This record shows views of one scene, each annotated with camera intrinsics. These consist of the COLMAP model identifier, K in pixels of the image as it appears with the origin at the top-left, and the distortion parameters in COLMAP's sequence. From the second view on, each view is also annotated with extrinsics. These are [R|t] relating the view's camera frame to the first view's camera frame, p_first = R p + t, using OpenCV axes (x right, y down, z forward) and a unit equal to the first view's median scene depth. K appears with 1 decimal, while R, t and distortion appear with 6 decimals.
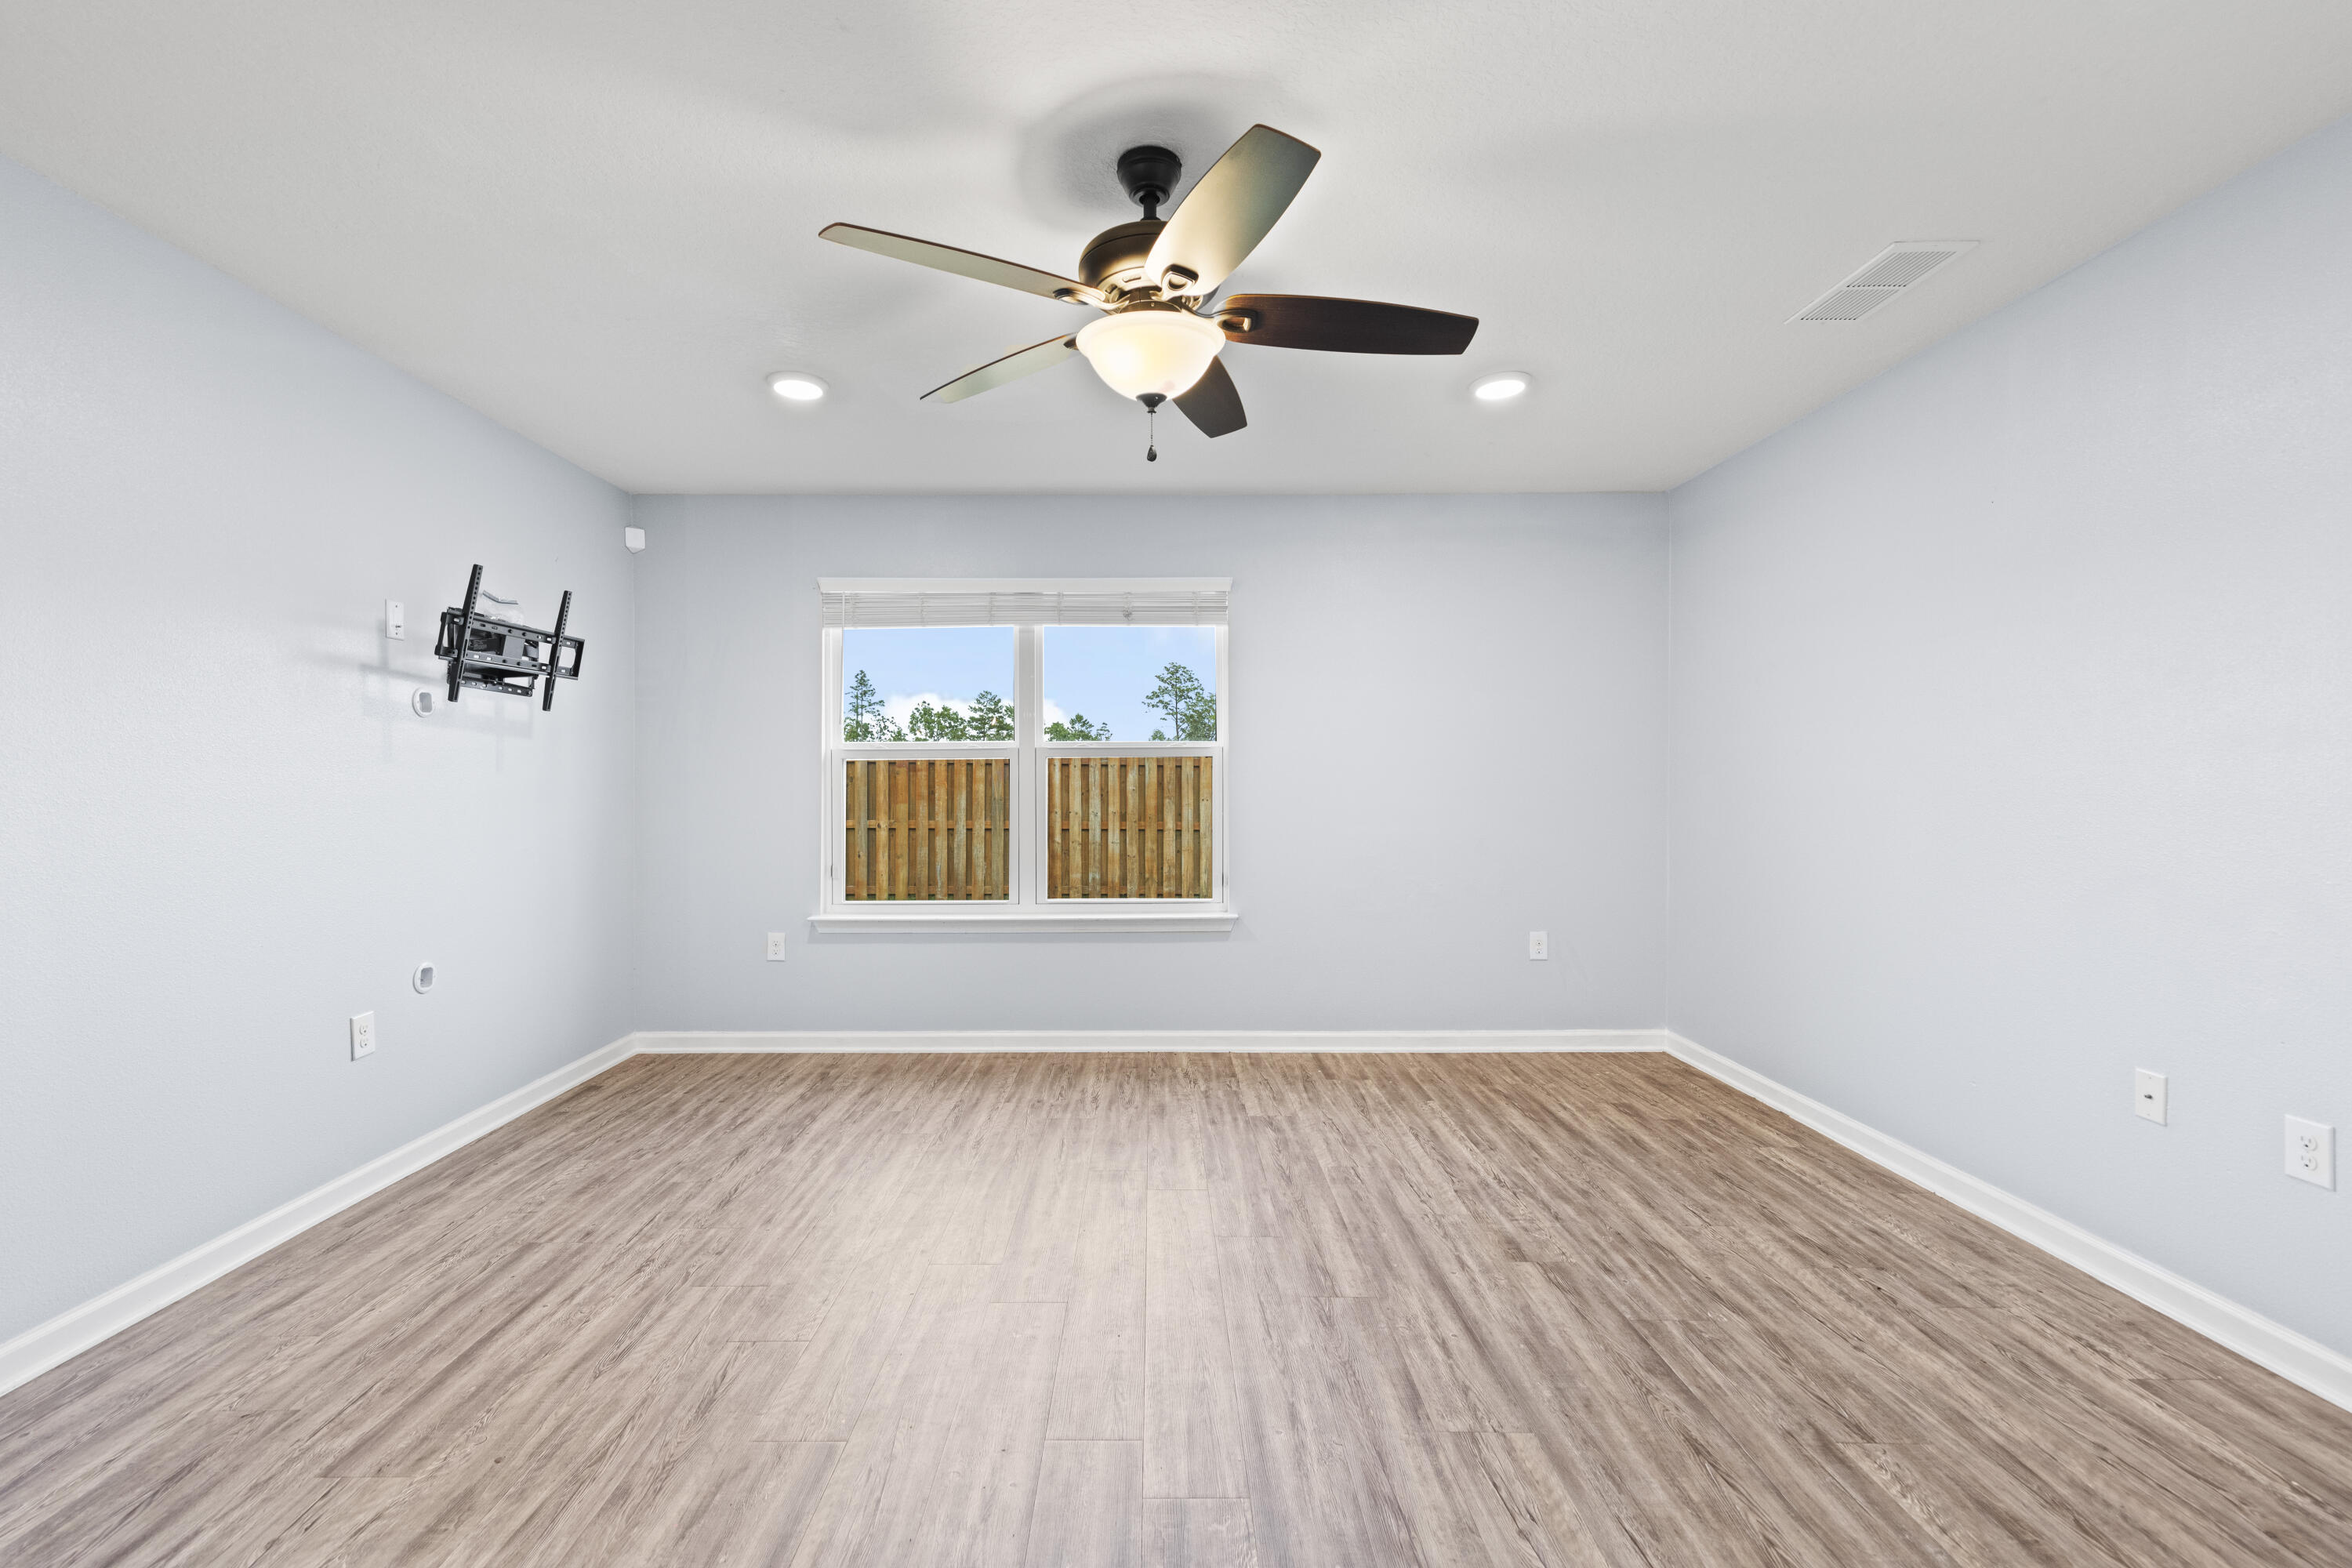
lens RADIAL K [[967.8, 0, 1173.0], [0, 967.8, 791.1], [0, 0, 1]] dist [0.003183, -0.000440]
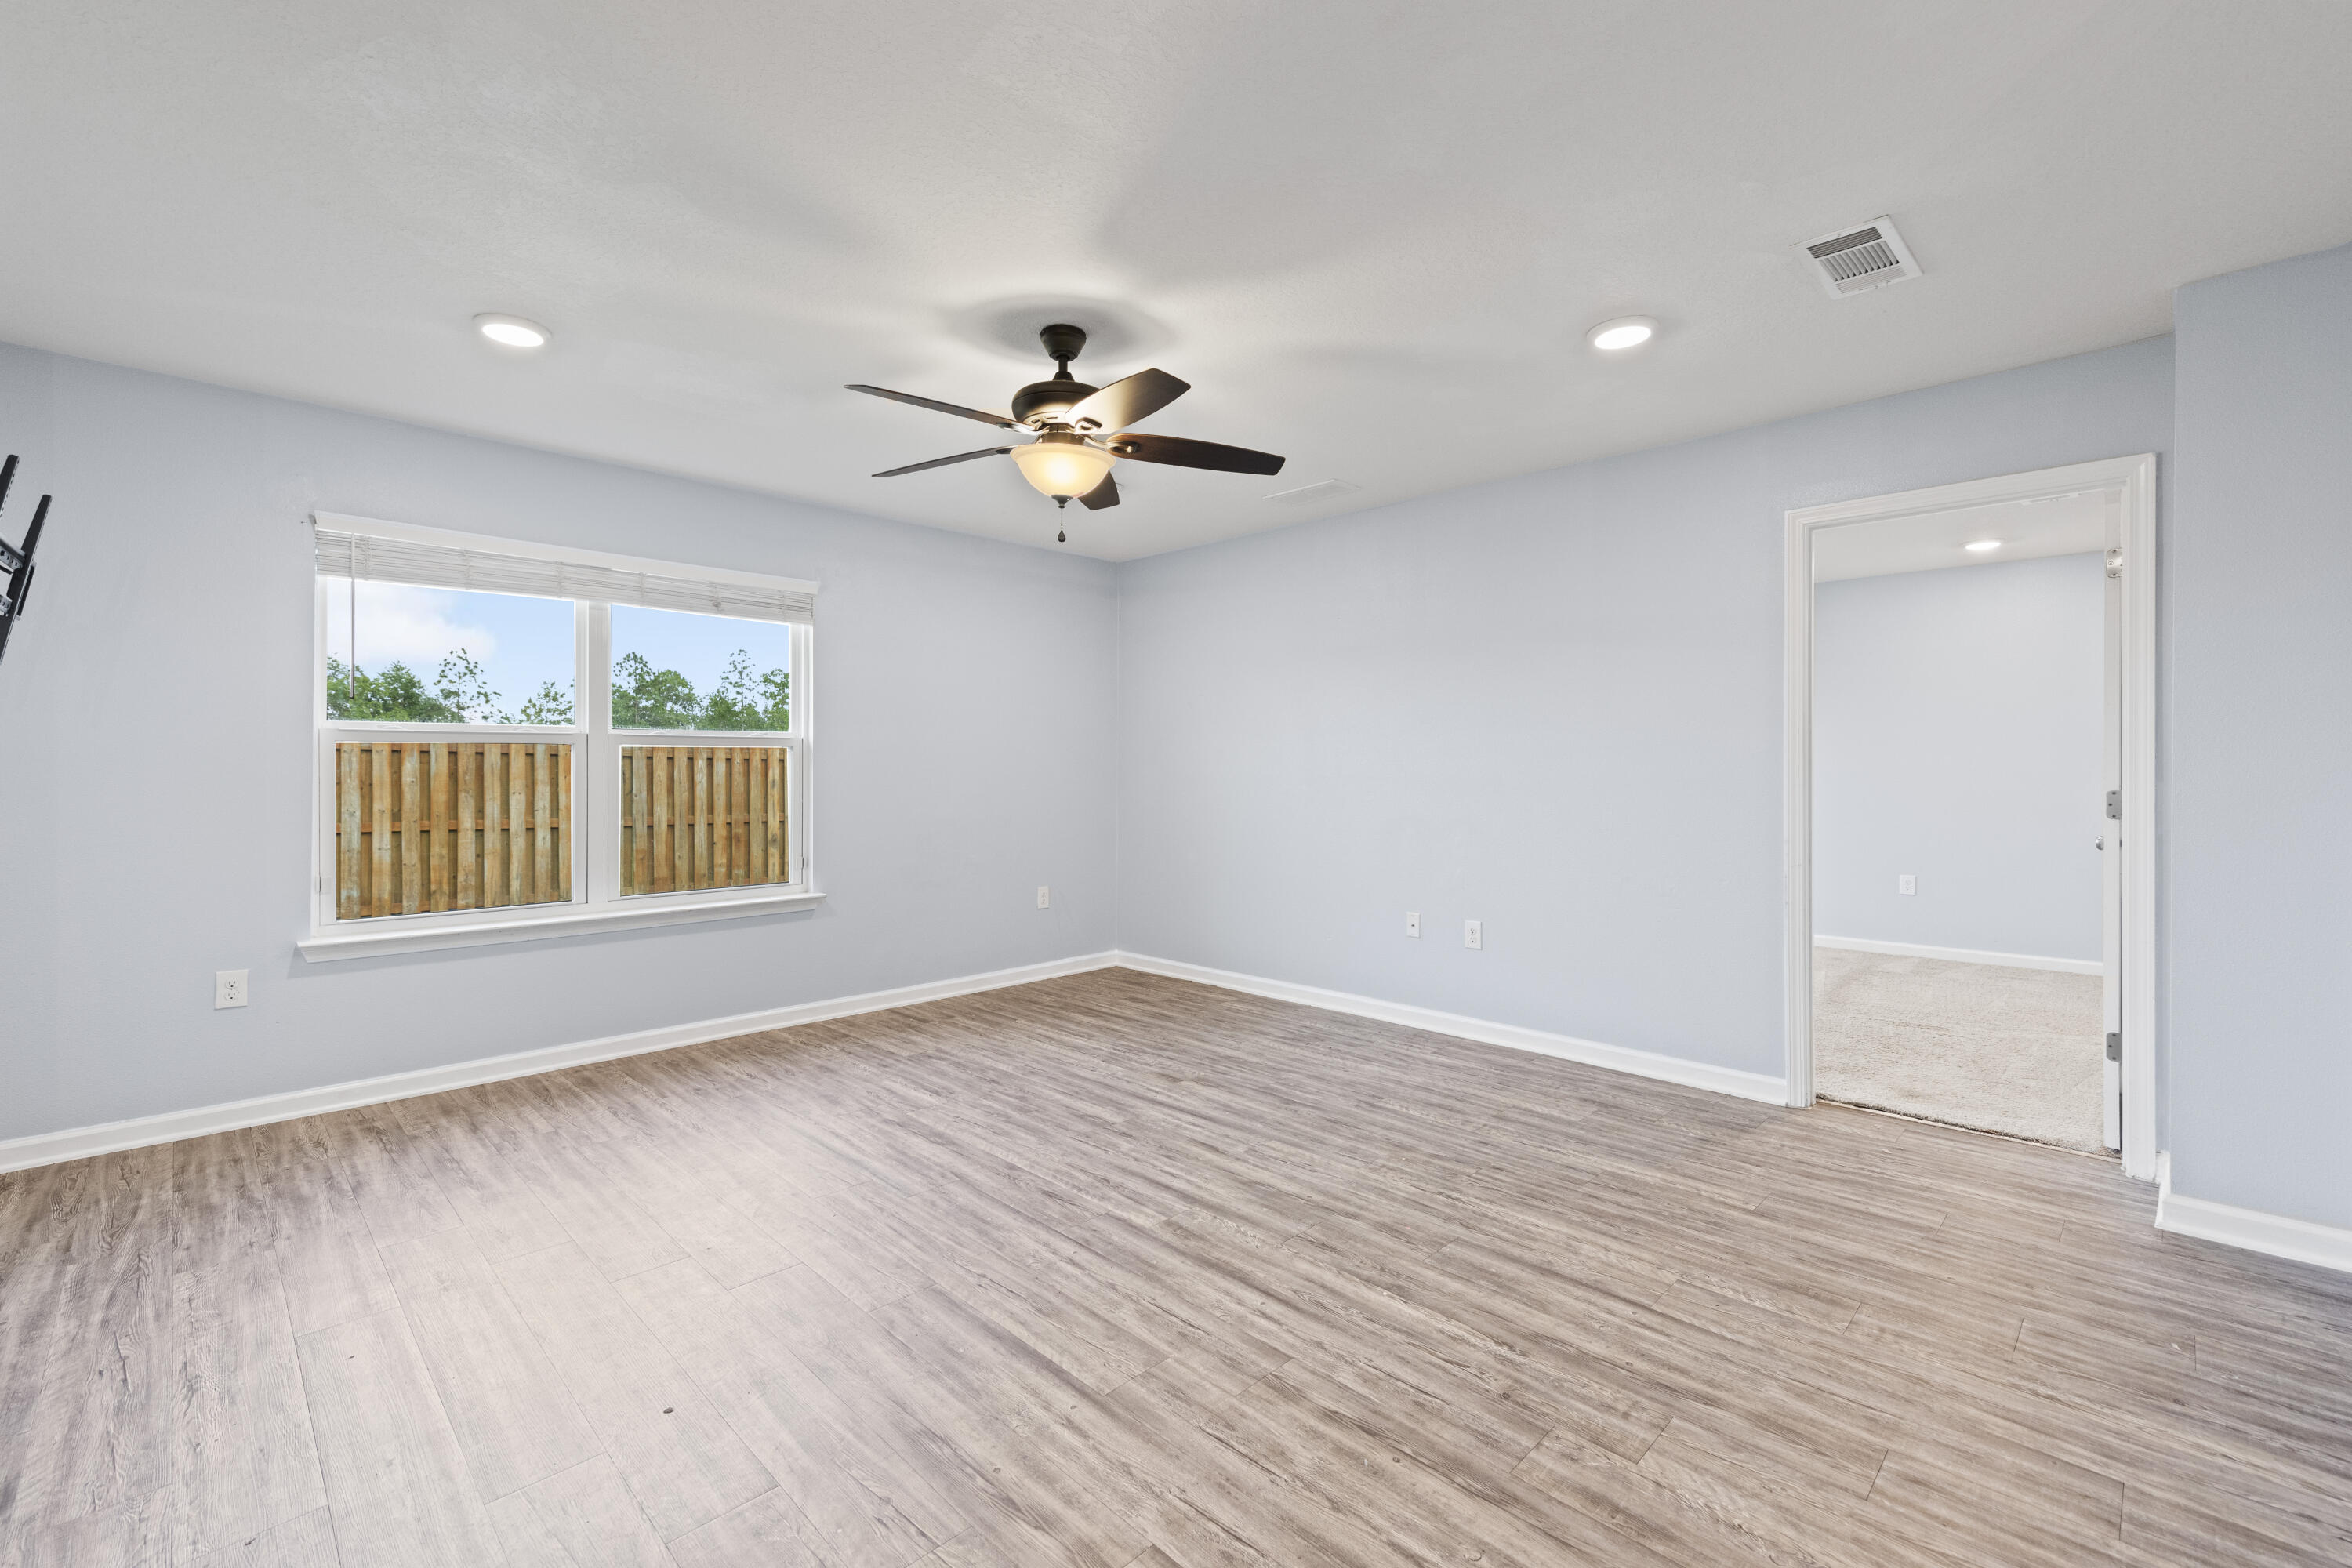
lens RADIAL K [[967.8, 0, 1187.9], [0, 967.8, 776.0], [0, 0, 1]] dist [0.003183, -0.000440]
pose [[0.707207, -0.001366, 0.707005, -0.518103], [0.005916, 0.999975, -0.003986, 0.003526], [-0.706981, 0.007001, 0.707198, -0.073646]]
